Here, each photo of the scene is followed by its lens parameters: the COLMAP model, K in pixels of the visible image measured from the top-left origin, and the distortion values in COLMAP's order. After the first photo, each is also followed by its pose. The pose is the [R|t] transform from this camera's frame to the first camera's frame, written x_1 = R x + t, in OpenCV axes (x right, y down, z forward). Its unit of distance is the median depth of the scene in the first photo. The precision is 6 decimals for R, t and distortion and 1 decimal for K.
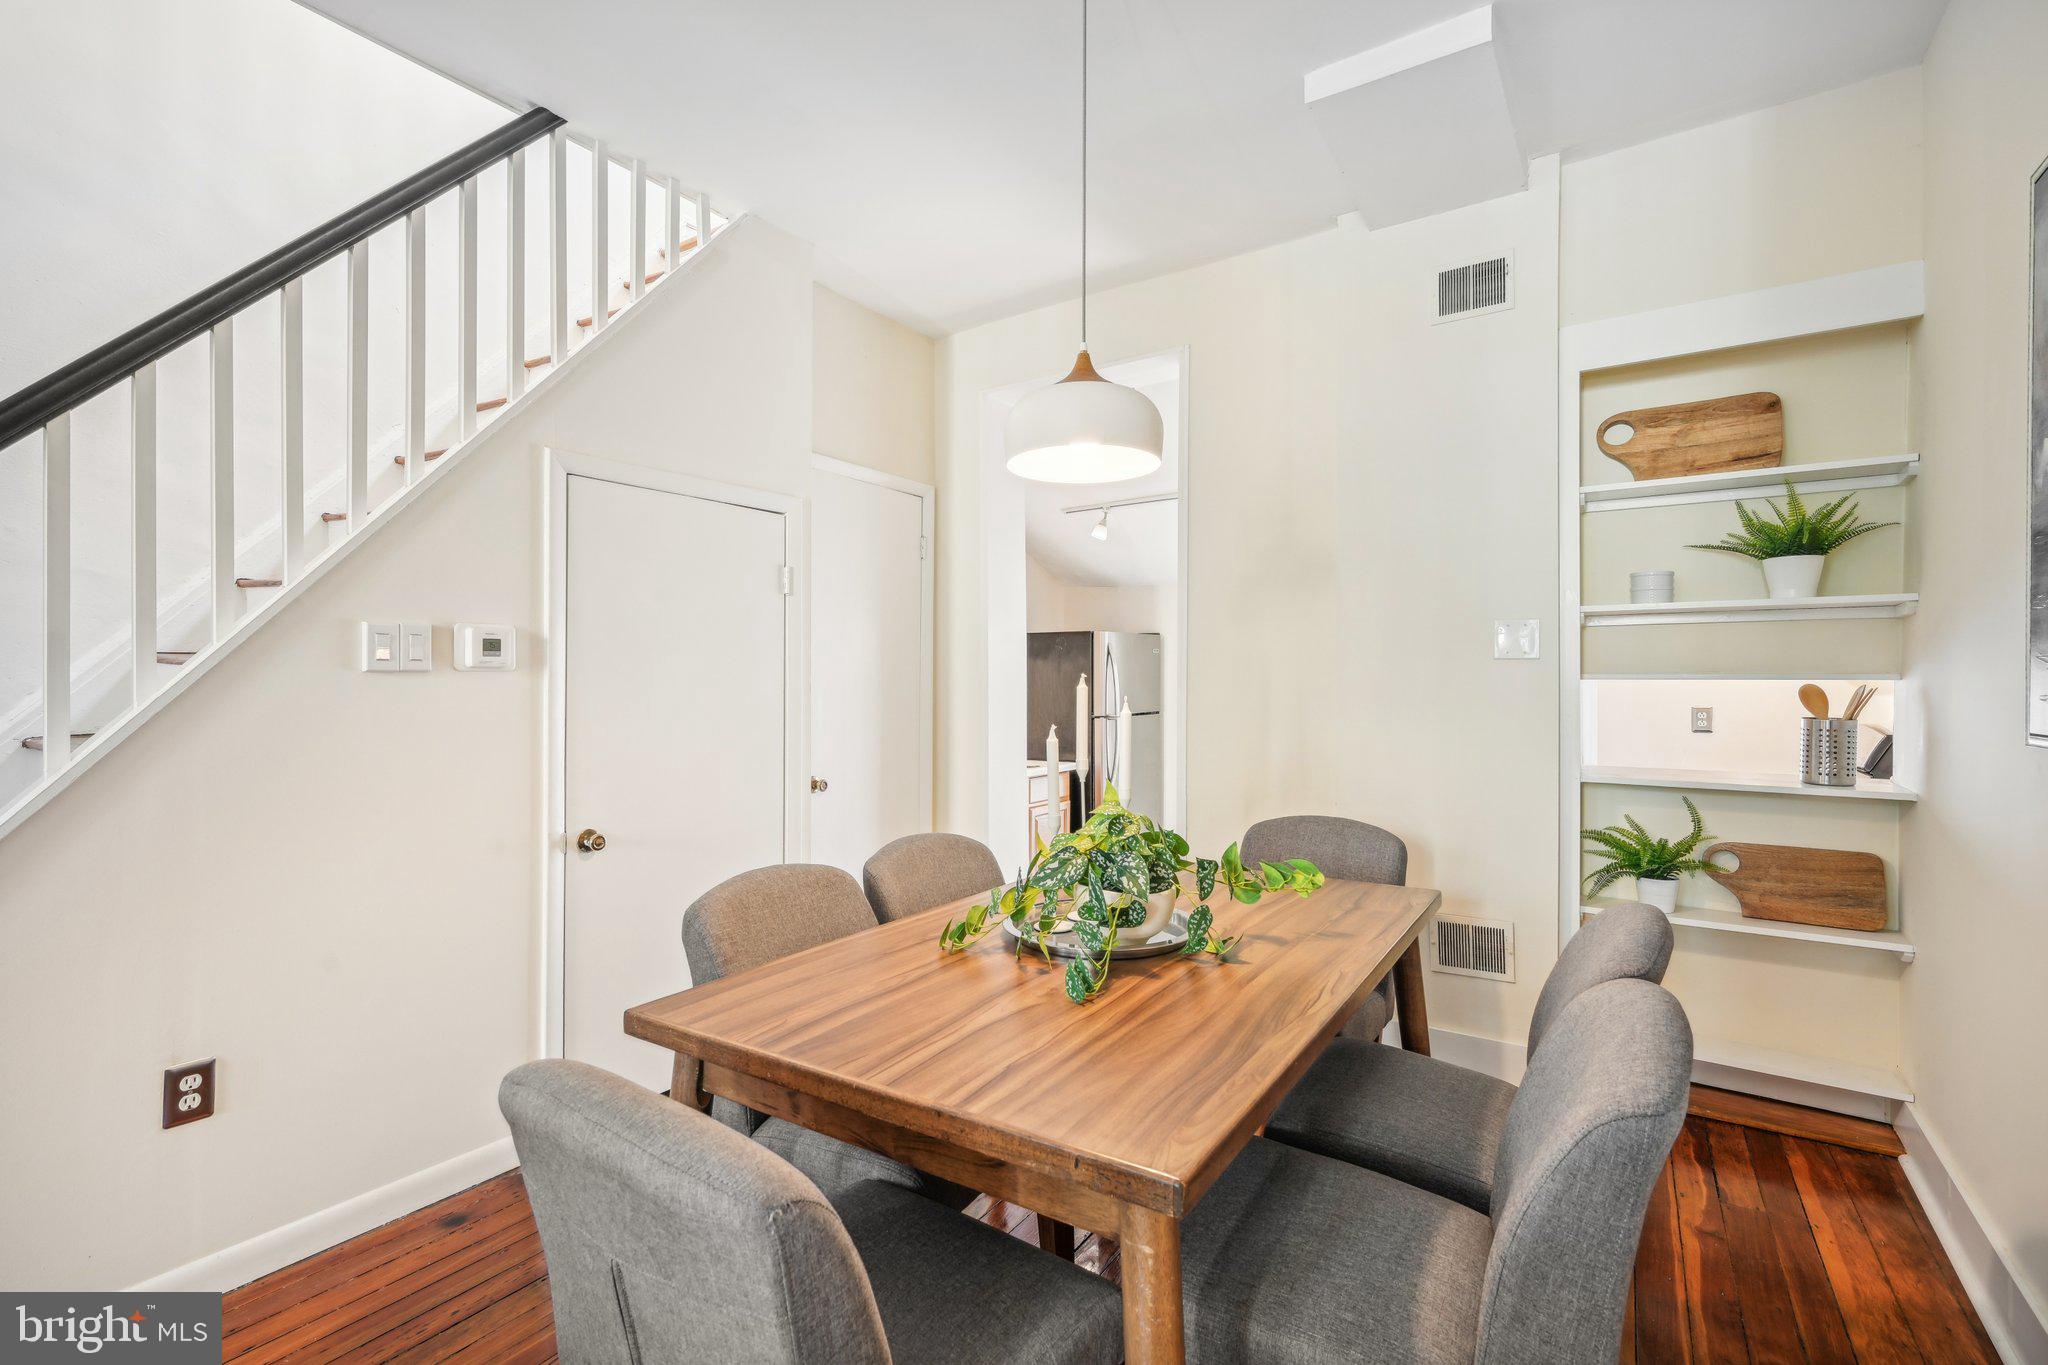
lens RADIAL K [[914.0, 0, 1024.0], [0, 914.0, 682.5], [0, 0, 1]] dist [-0.003648, -0.000850]
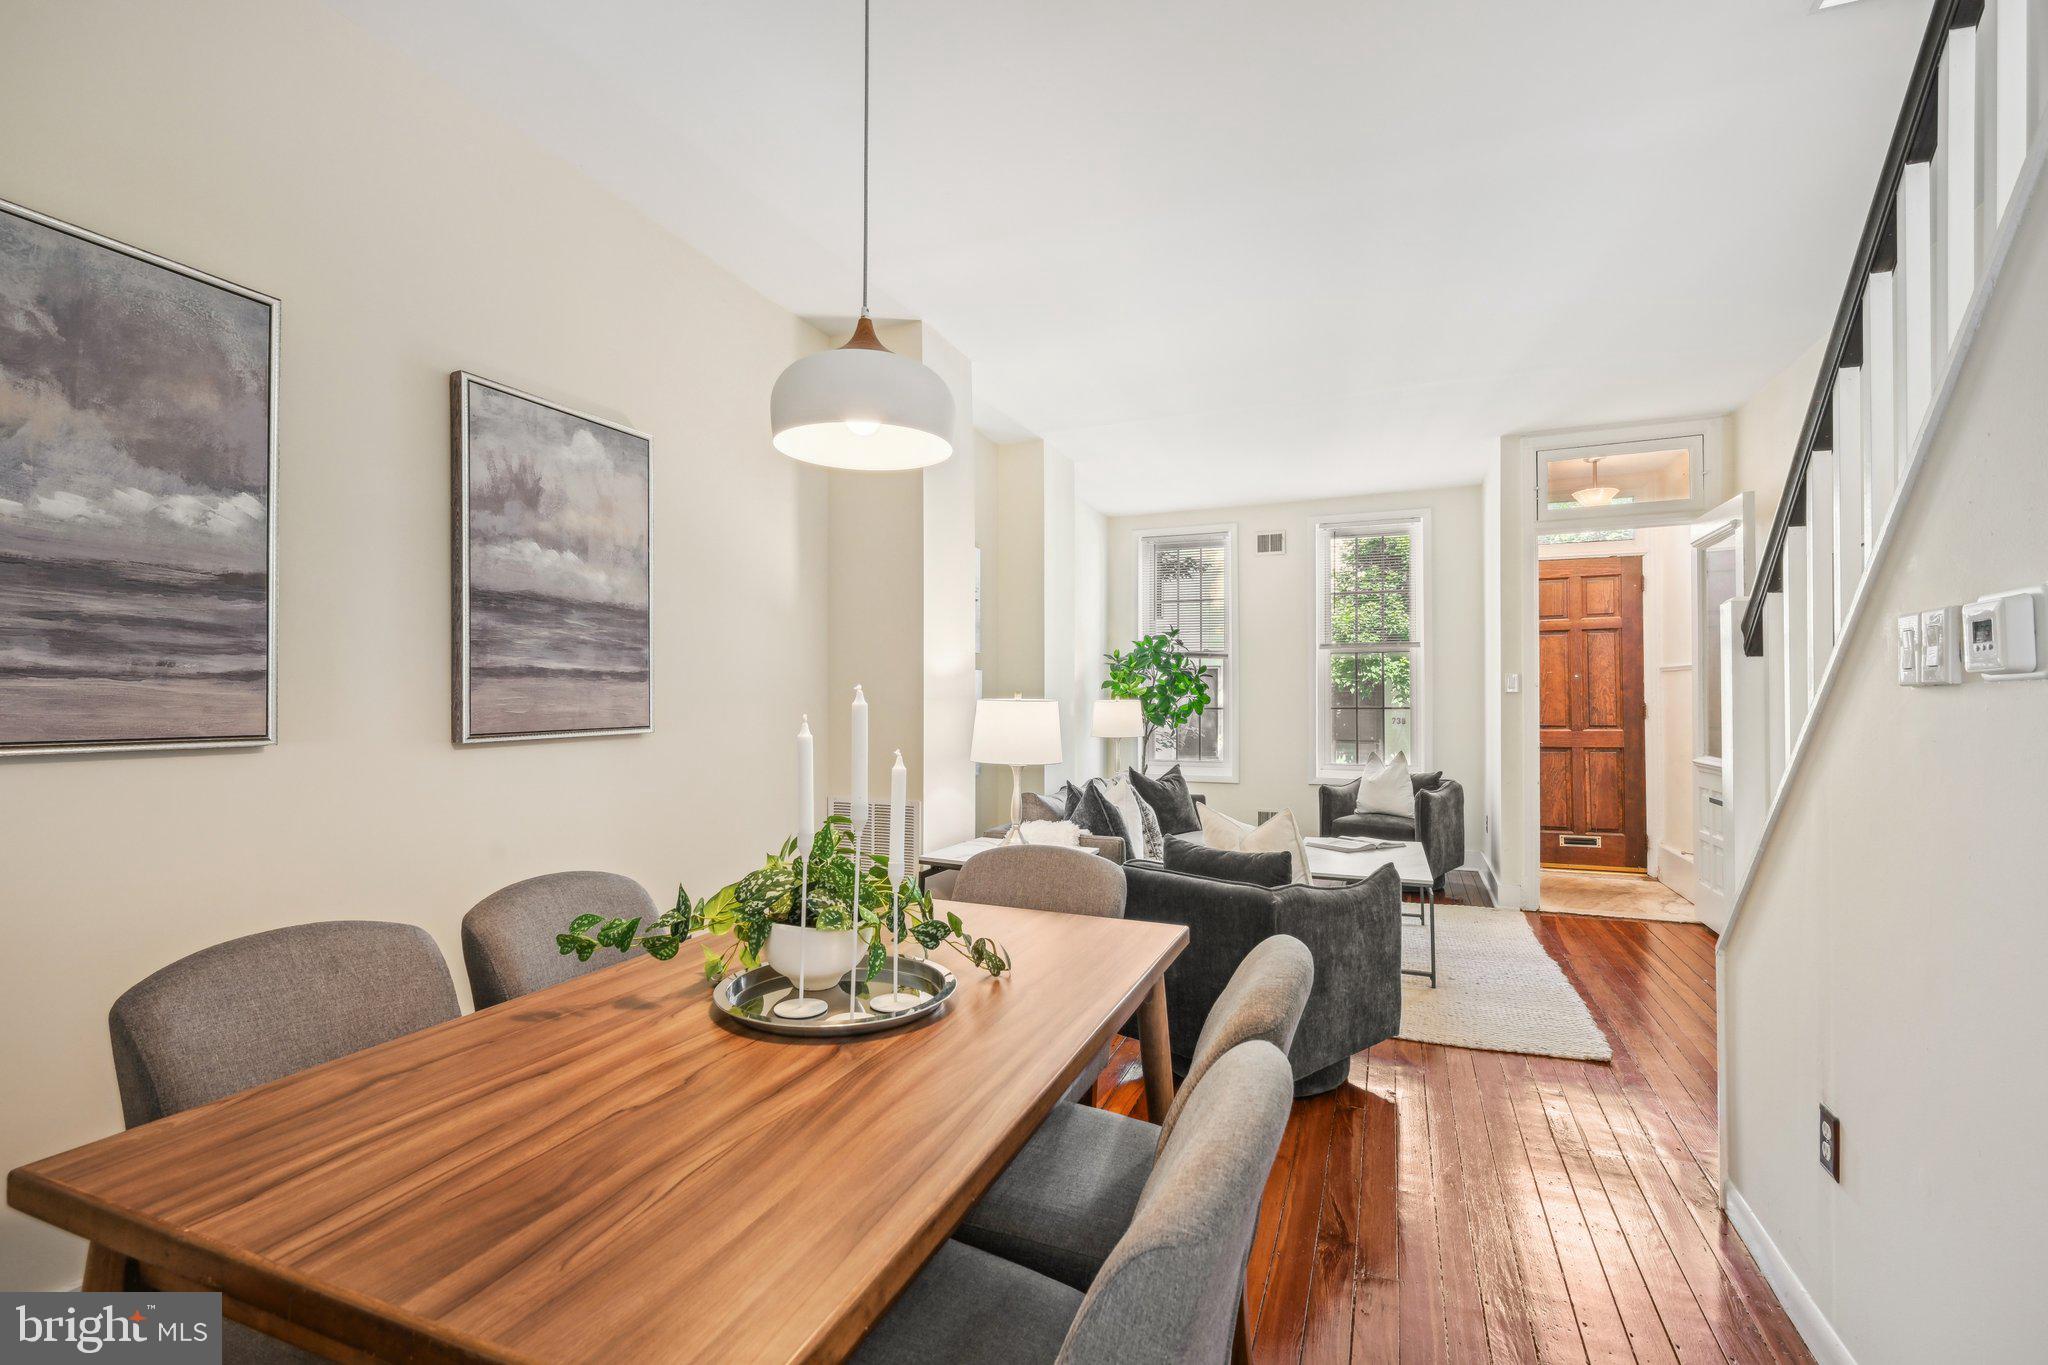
lens RADIAL K [[914.0, 0, 1024.0], [0, 914.0, 682.5], [0, 0, 1]] dist [-0.003648, -0.000850]
pose [[-0.978752, -0.008228, -0.204883, 0.062604], [-0.003644, 0.999735, -0.022742, 0.003433], [0.205016, -0.021512, -0.978522, 1.264910]]
